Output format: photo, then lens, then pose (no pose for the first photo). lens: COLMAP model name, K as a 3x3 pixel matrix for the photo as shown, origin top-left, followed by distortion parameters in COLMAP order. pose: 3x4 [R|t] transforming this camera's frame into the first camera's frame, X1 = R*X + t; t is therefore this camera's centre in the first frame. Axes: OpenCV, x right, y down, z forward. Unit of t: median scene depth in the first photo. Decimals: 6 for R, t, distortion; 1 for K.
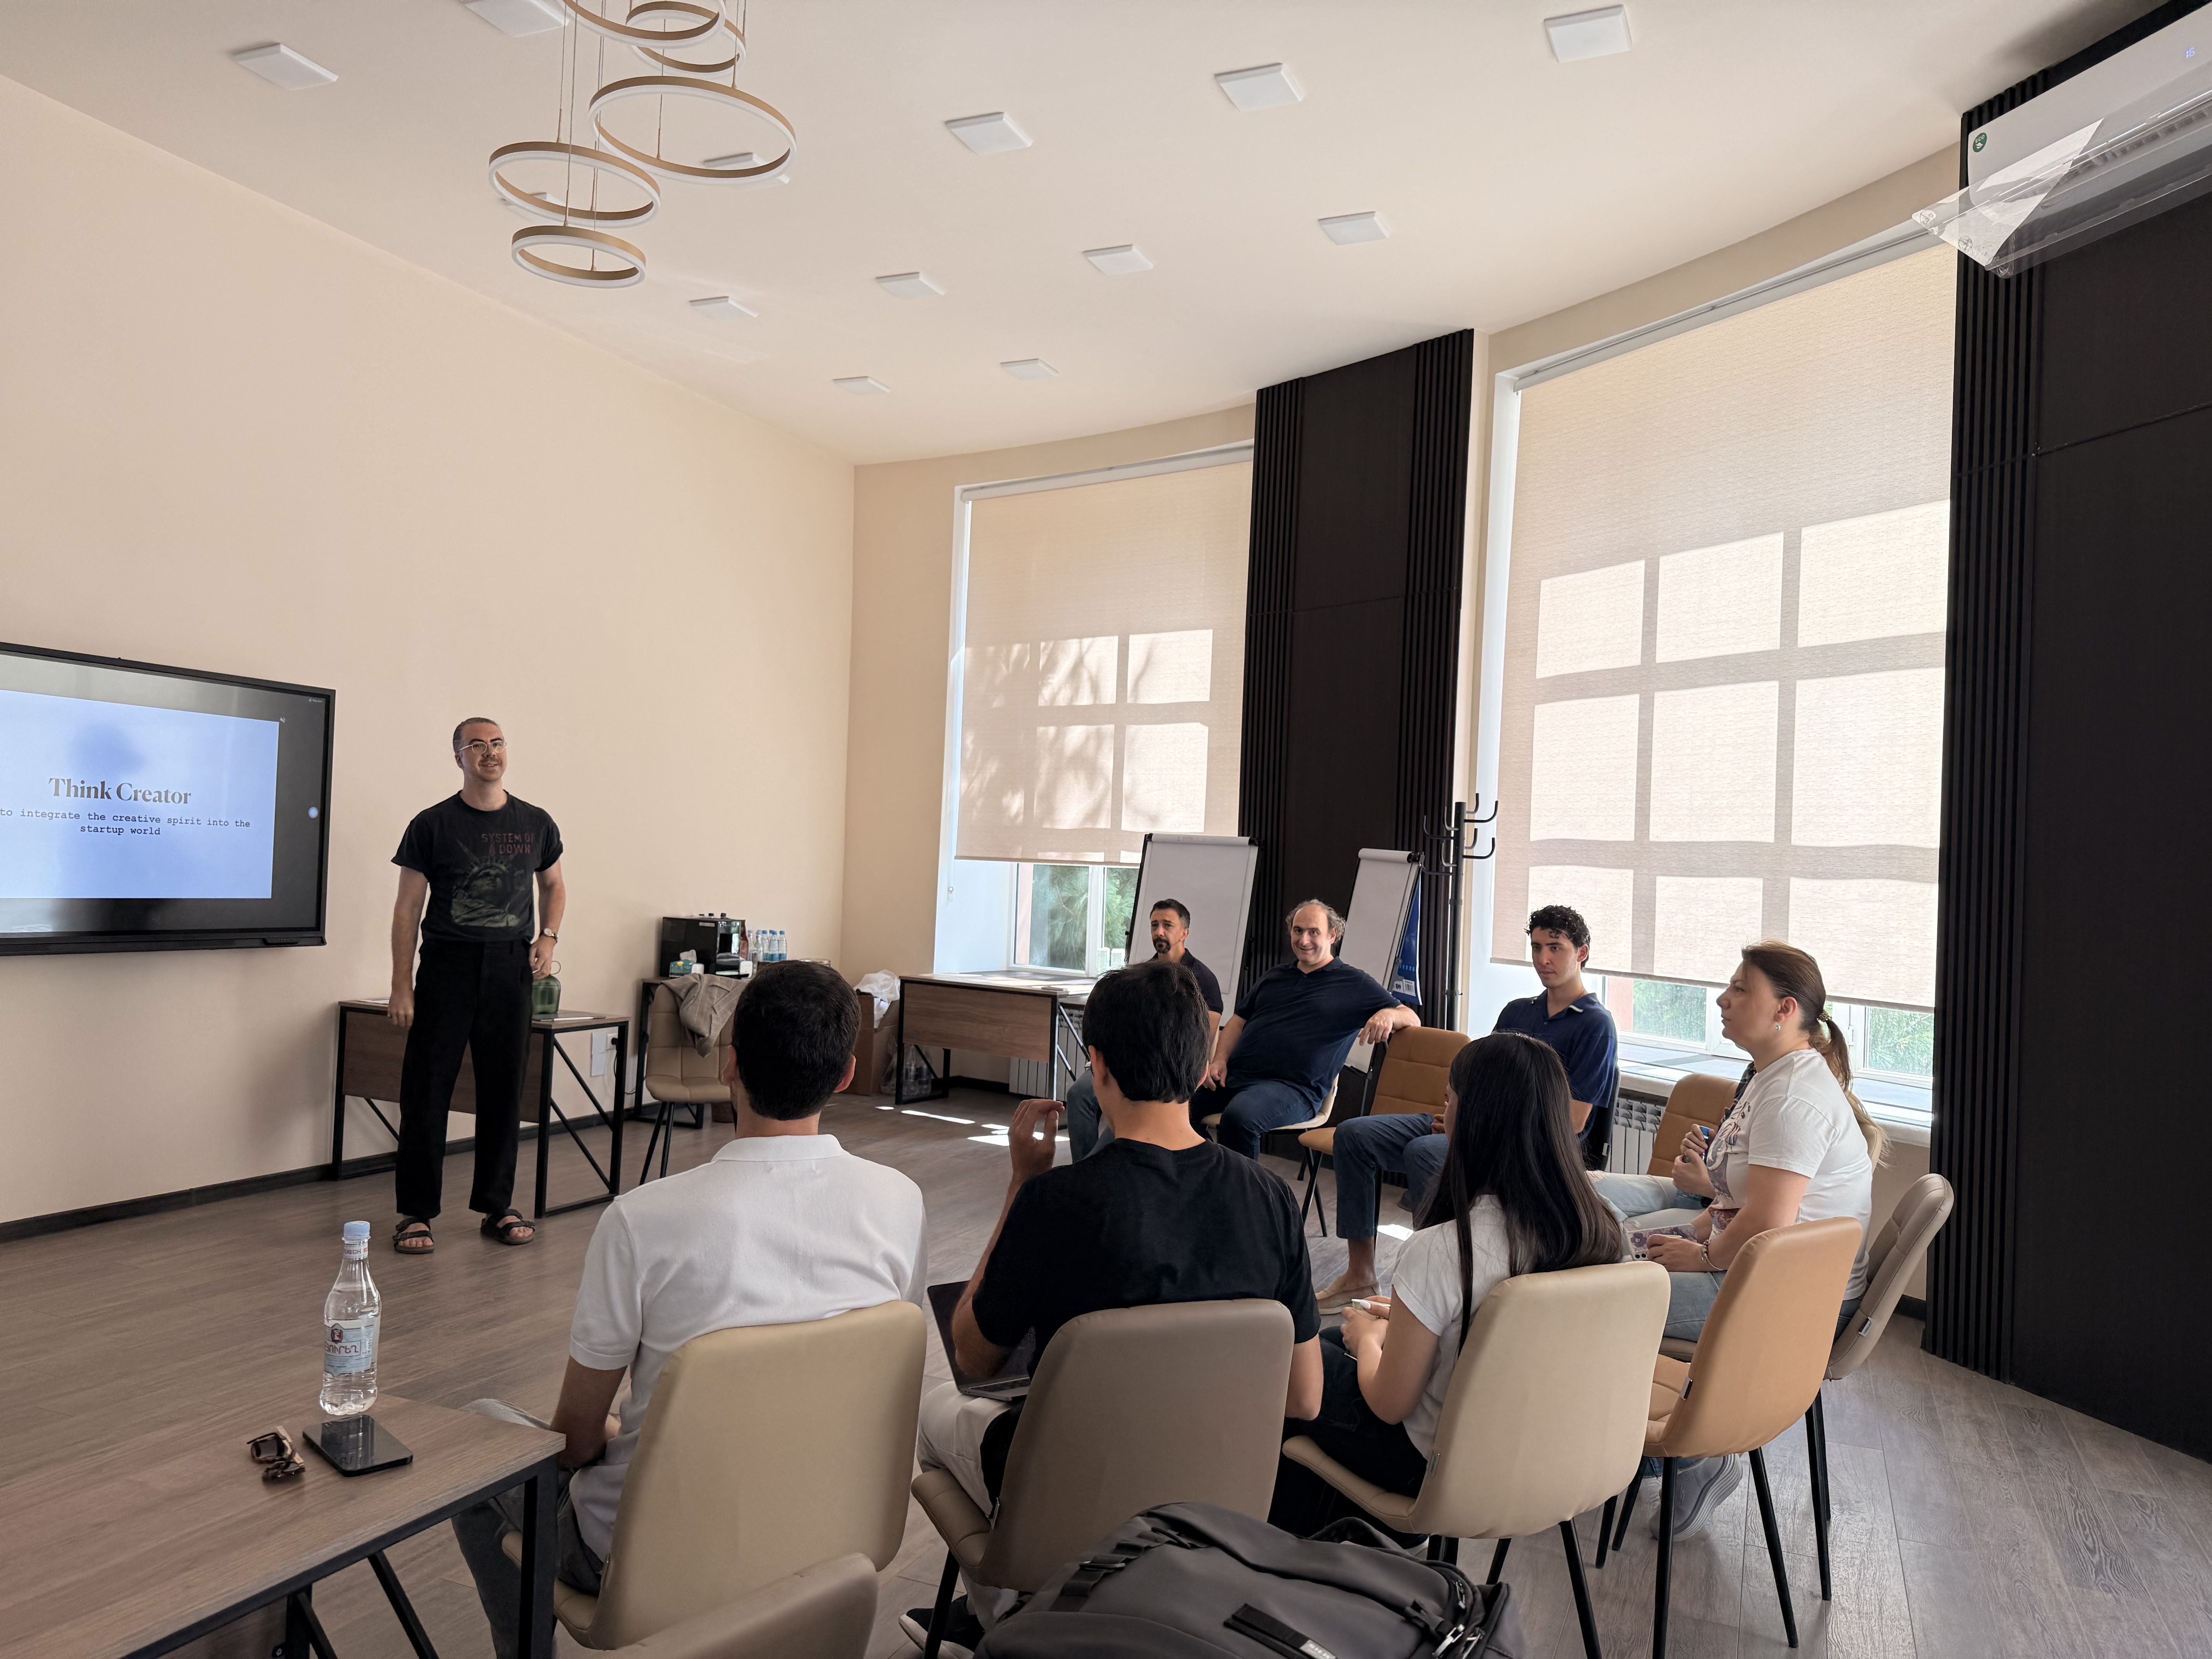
lens RADIAL K [[1546.8, 0, 1091.3], [0, 1546.8, 842.0], [0, 0, 1]] dist [0.036176, -0.038318]
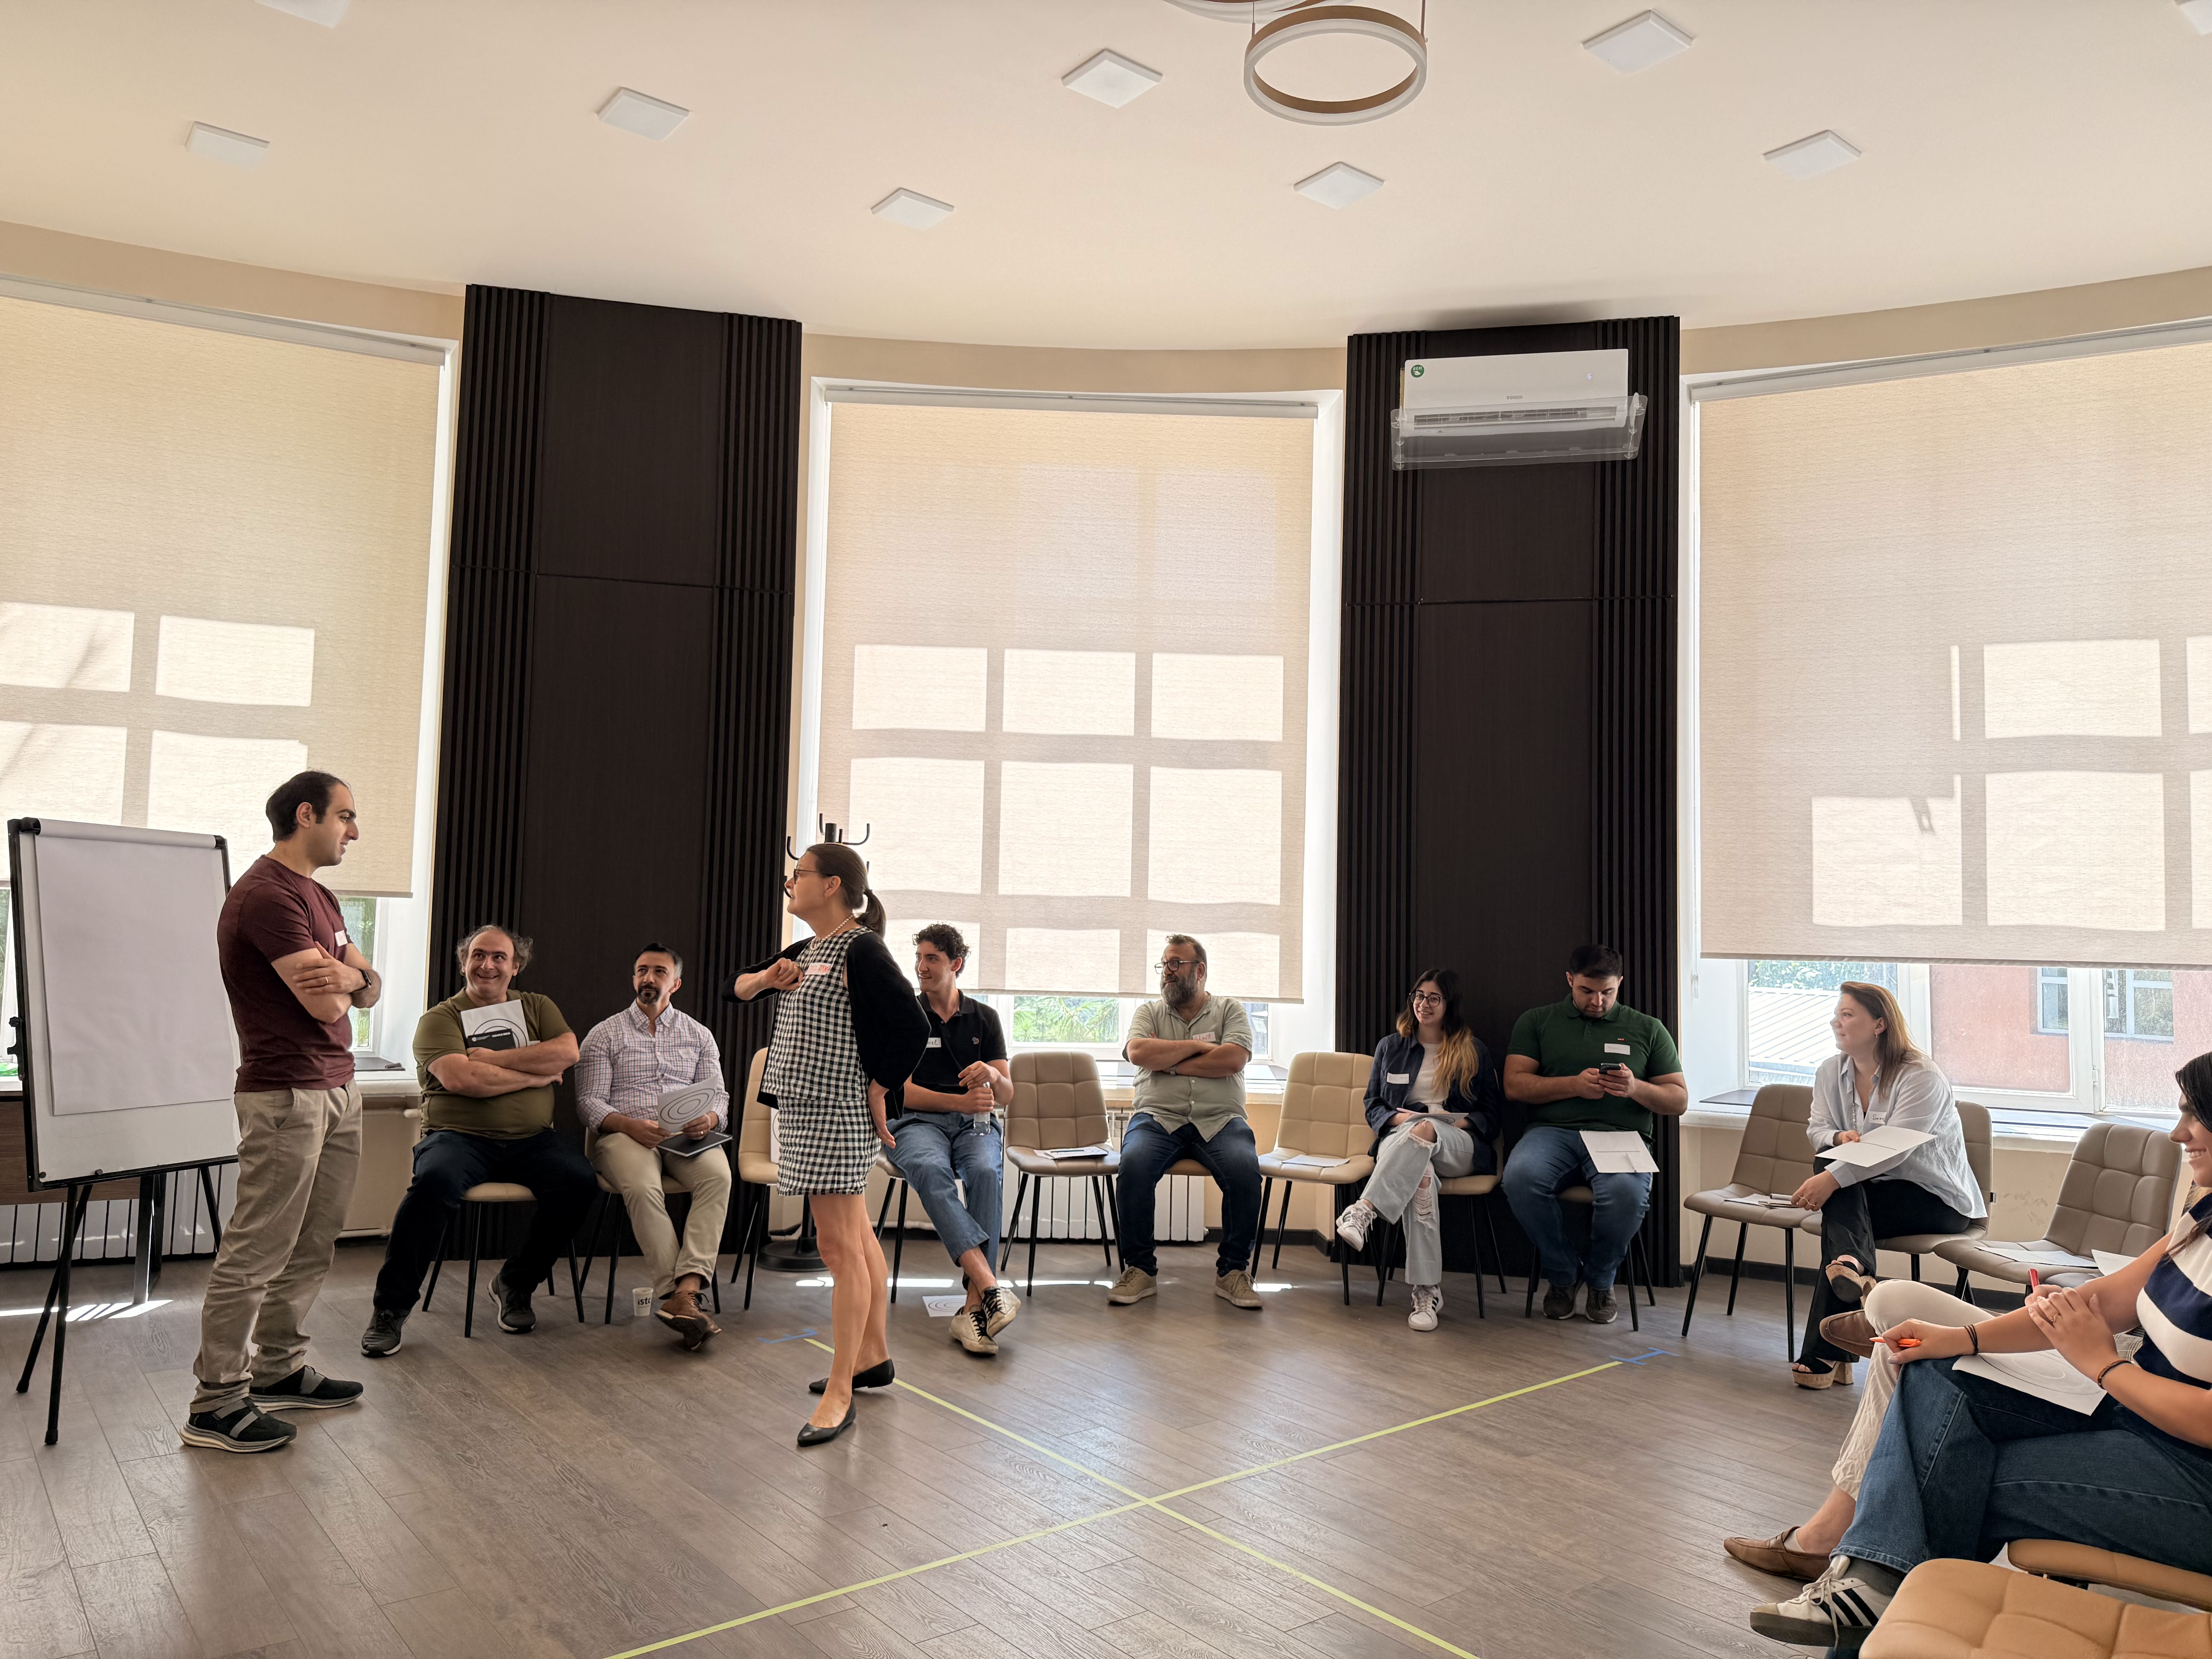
lens RADIAL K [[1546.8, 0, 1106.6], [0, 1546.8, 821.7], [0, 0, 1]] dist [0.036176, -0.038318]
pose [[0.460360, 0.033444, 0.887102, -0.479732], [-0.021430, 0.999418, -0.026557, -0.007138], [-0.887474, -0.006785, 0.460809, 0.390233]]
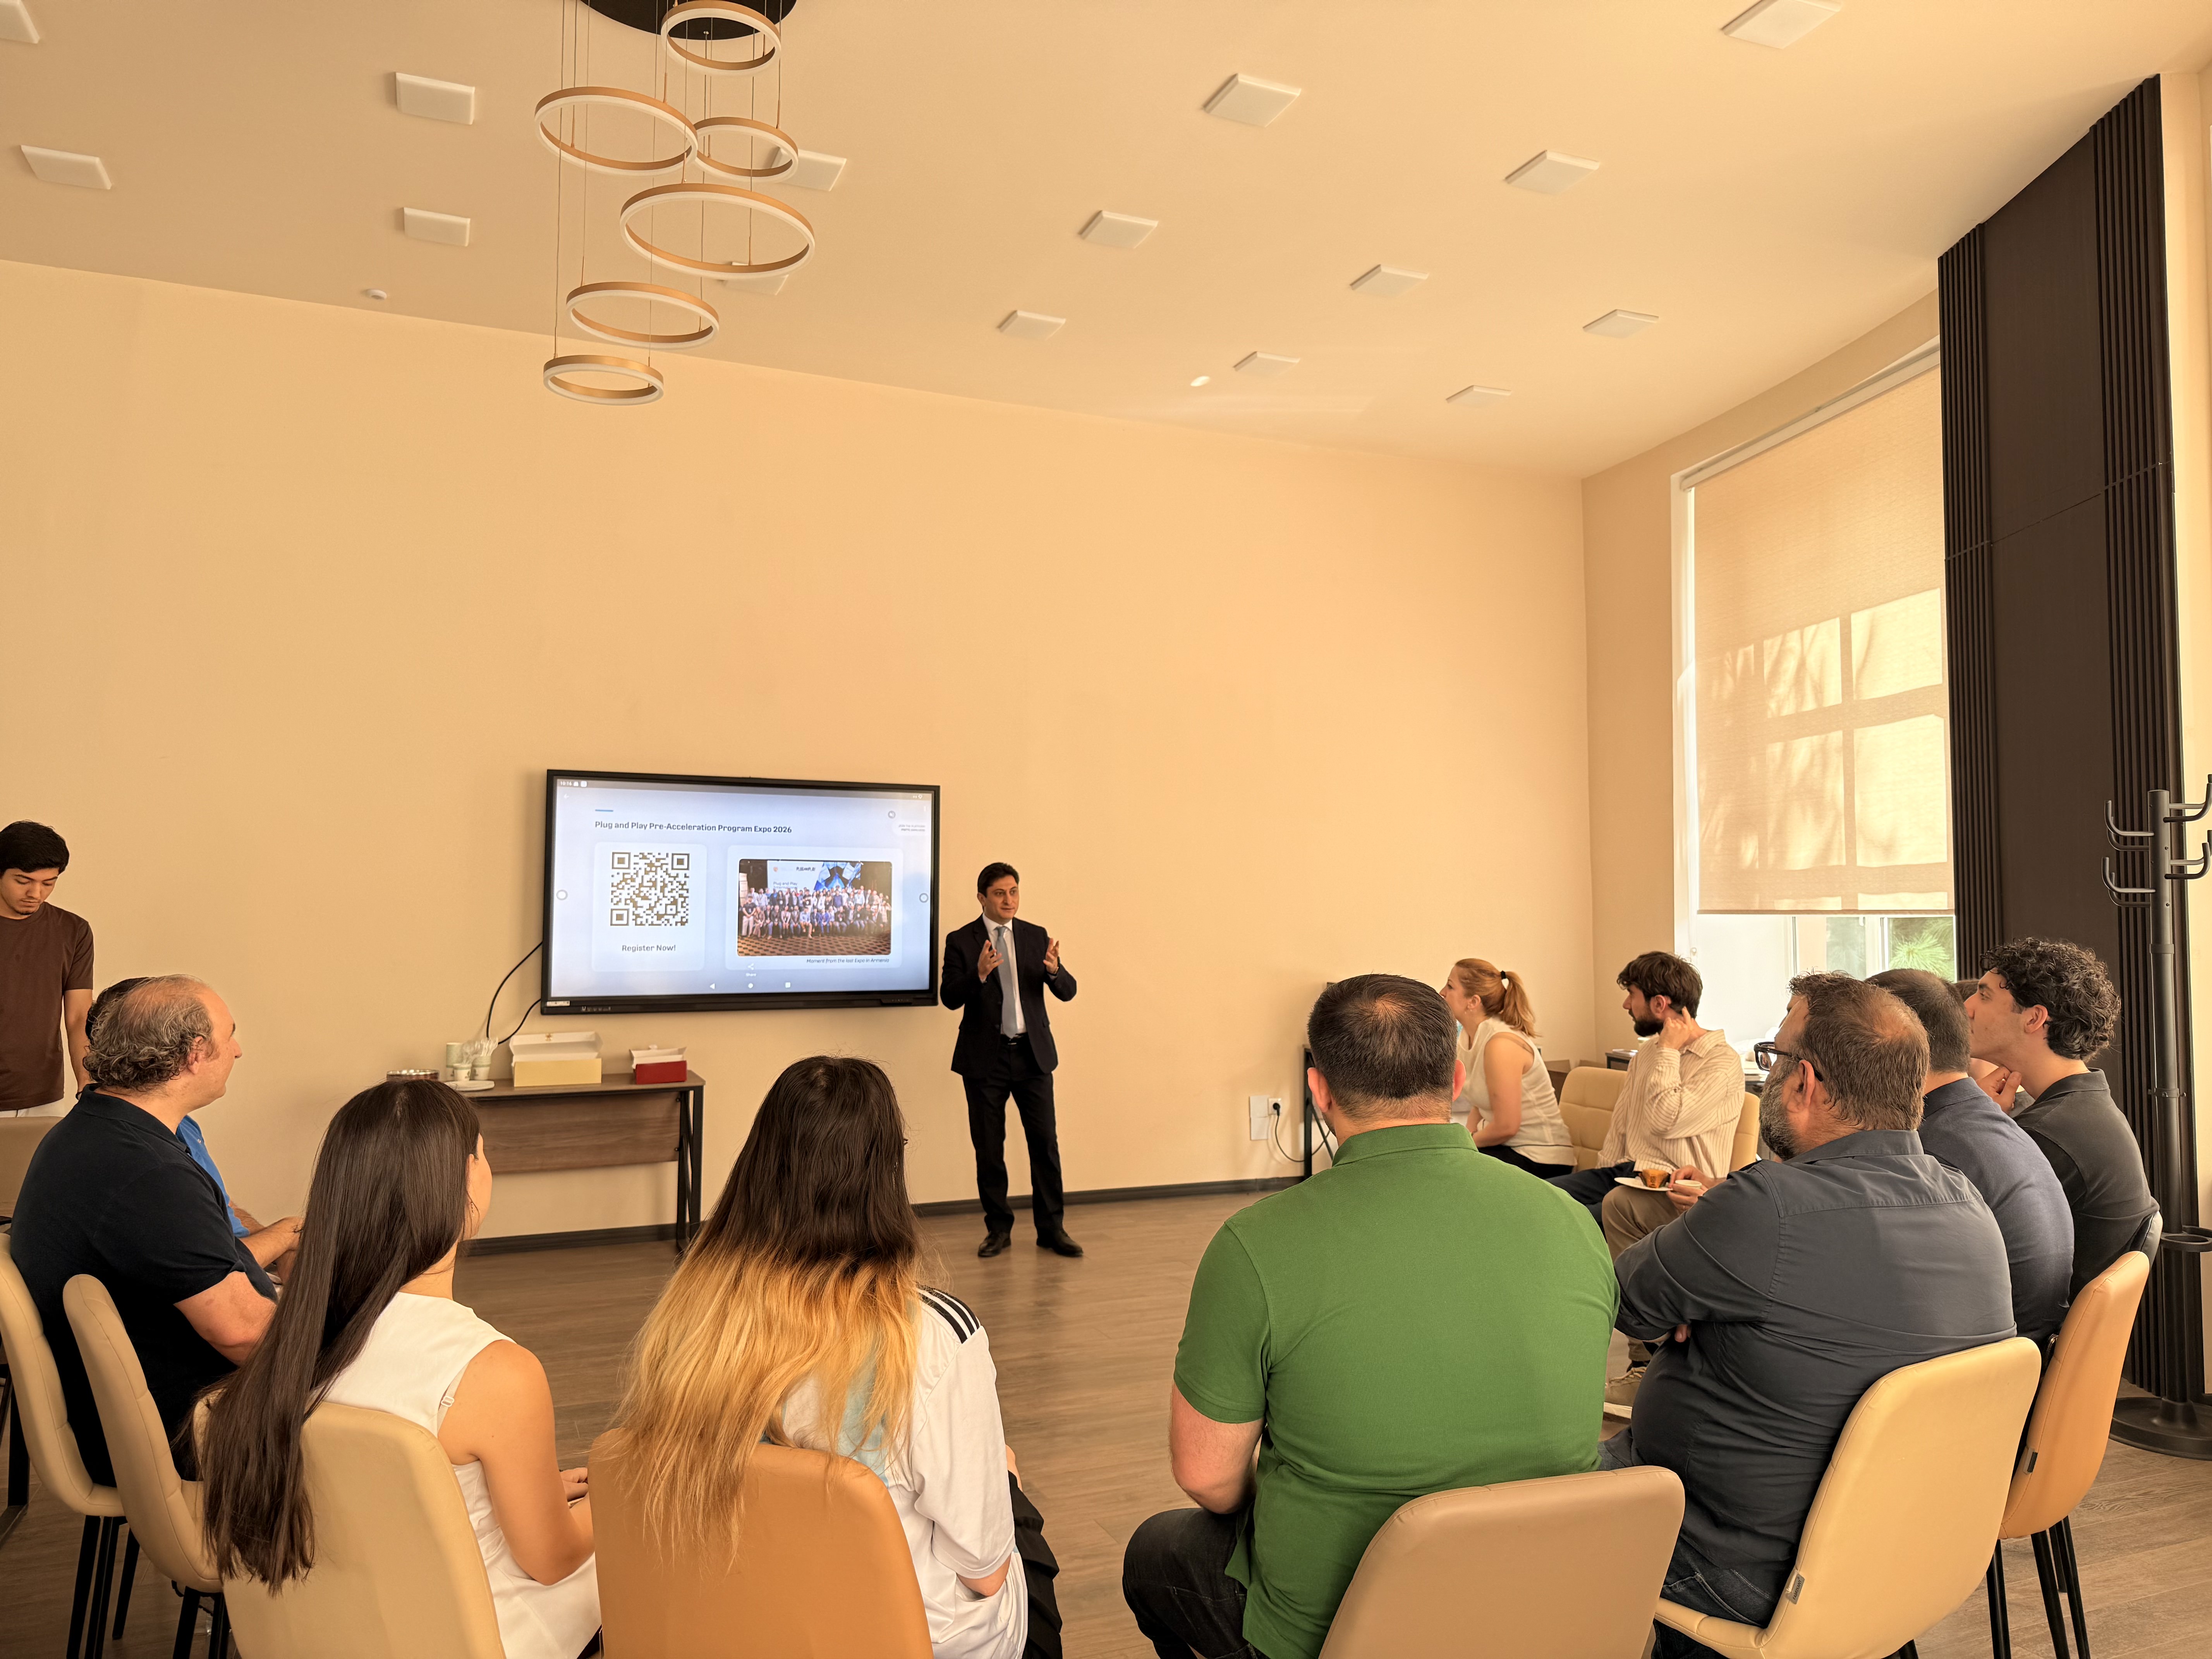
lens RADIAL K [[1546.8, 0, 1122.4], [0, 1546.8, 810.1], [0, 0, 1]] dist [0.036176, -0.038318]
pose [[0.729185, -0.077423, -0.679922, 0.341070], [0.035466, 0.996520, -0.075438, 0.011014], [0.683396, 0.030894, 0.729393, 0.228899]]
